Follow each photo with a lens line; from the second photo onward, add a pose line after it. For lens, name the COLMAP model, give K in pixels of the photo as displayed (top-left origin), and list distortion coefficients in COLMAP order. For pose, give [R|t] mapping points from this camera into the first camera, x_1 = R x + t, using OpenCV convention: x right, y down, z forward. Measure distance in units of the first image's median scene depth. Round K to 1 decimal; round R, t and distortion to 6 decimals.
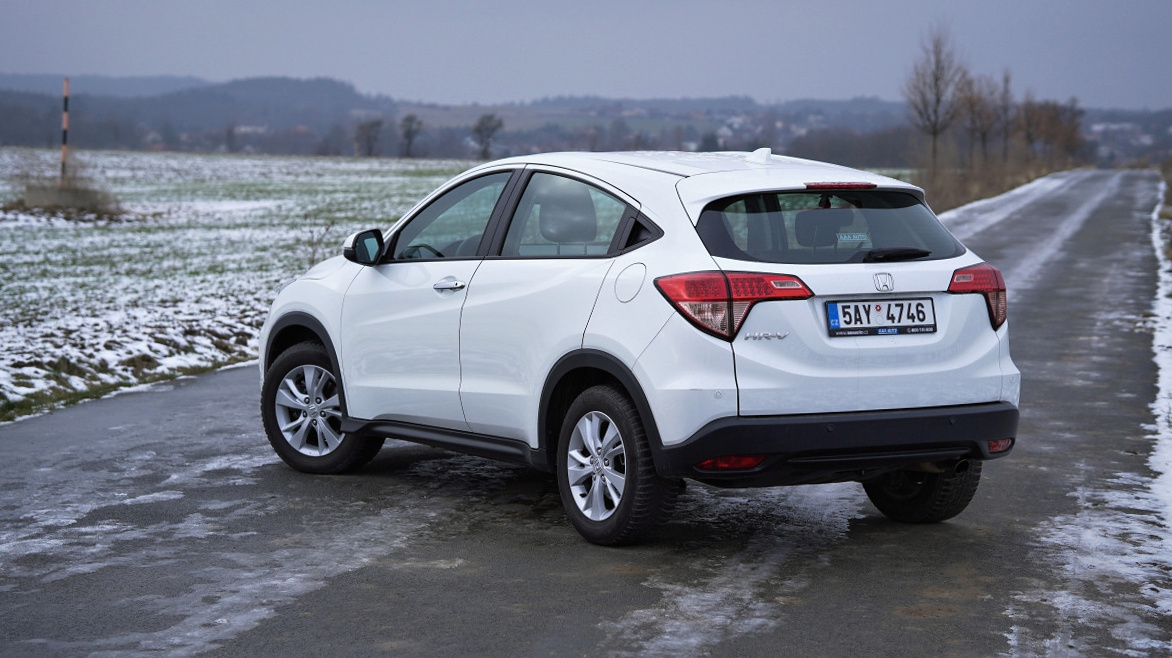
lens RADIAL K [[2747.8, 0, 586.0], [0, 2747.8, 329.0], [0, 0, 1]] dist [0.507243, 5.288137]
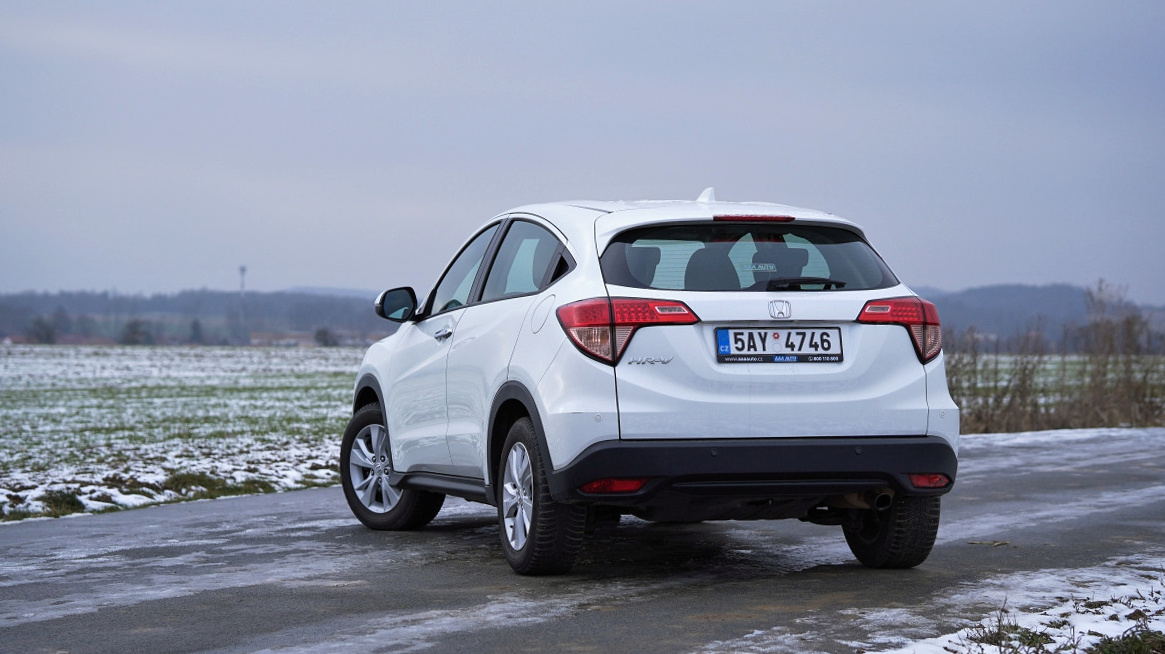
lens RADIAL K [[2731.4, 0, 582.5], [0, 2731.4, 327.0], [0, 0, 1]] dist [0.507243, 5.288137]
pose [[0.967833, -0.010375, -0.251379, 0.286623], [-0.007997, 0.997376, -0.071950, 0.061038], [0.251466, 0.071646, 0.965211, 0.025407]]
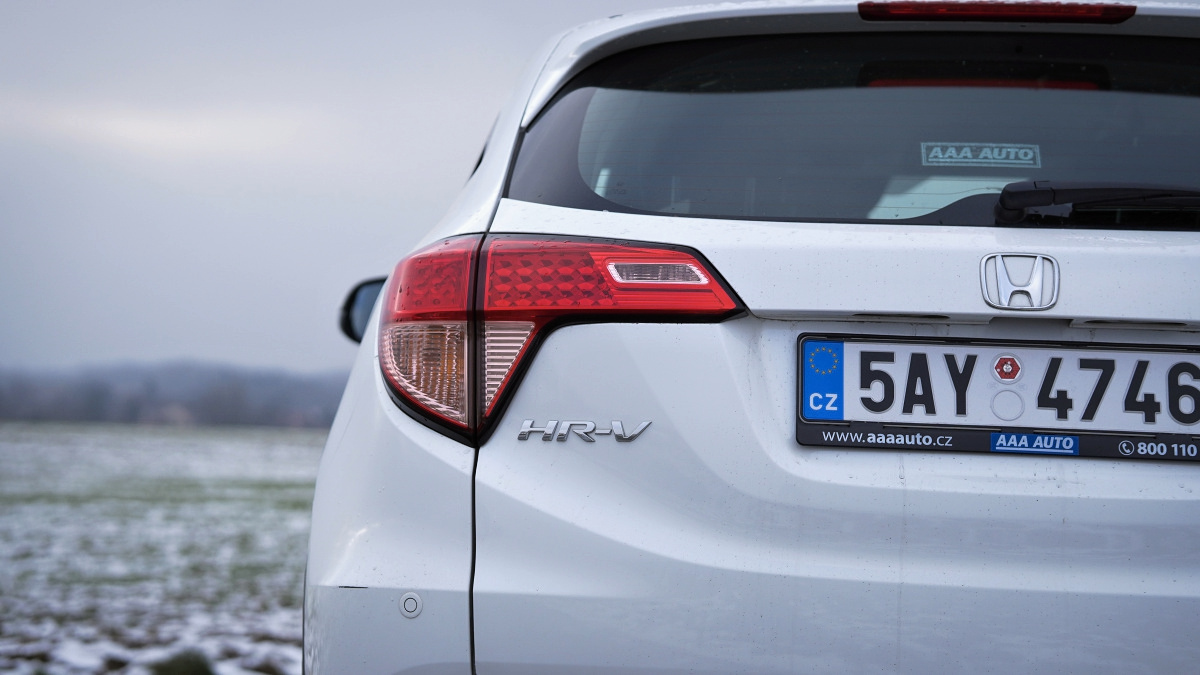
lens RADIAL K [[2813.4, 0, 600.0], [0, 2813.4, 337.5], [0, 0, 1]] dist [0.507243, 5.288137]
pose [[0.861194, 0.003248, -0.508267, 0.227599], [-0.062846, 0.992987, -0.100139, 0.023676], [0.504377, 0.118182, 0.855358, 0.704060]]
